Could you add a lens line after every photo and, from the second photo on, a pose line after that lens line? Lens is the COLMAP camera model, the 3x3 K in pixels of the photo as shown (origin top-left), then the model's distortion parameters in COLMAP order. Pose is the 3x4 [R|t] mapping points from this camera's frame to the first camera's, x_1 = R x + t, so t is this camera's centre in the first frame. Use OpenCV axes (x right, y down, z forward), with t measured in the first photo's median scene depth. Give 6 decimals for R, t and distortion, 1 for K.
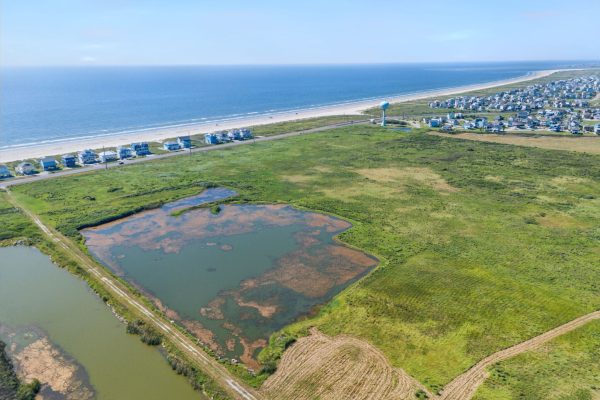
lens RADIAL K [[467.0, 0, 301.2], [0, 467.0, 199.7], [0, 0, 1]] dist [0.009136, 0.003714]
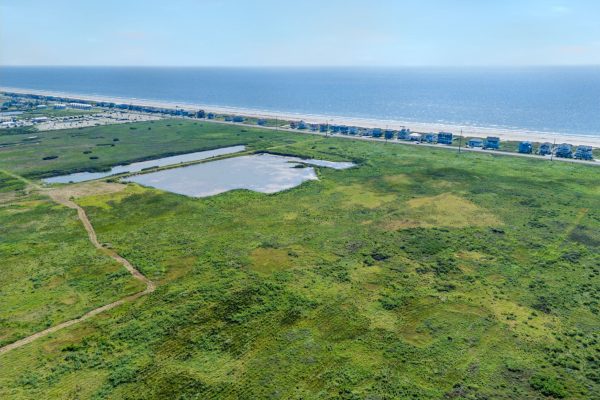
lens RADIAL K [[444.7, 0, 300.2], [0, 444.7, 200.3], [0, 0, 1]] dist [0.048704, -0.033261]
pose [[0.054857, 0.305787, -0.950518, 1.989024], [-0.281812, 0.917992, 0.279058, -0.459058], [0.957900, 0.252559, 0.136532, 1.385010]]
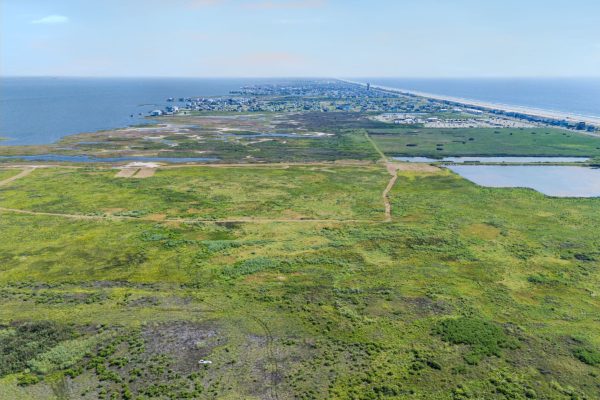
lens RADIAL K [[444.7, 0, 300.3], [0, 444.7, 199.8], [0, 0, 1]] dist [0.048704, -0.033261]
pose [[-0.738015, 0.196519, -0.645534, 2.294913], [-0.180460, 0.864327, 0.469439, -0.645417], [0.650206, 0.462946, -0.602422, 1.990358]]
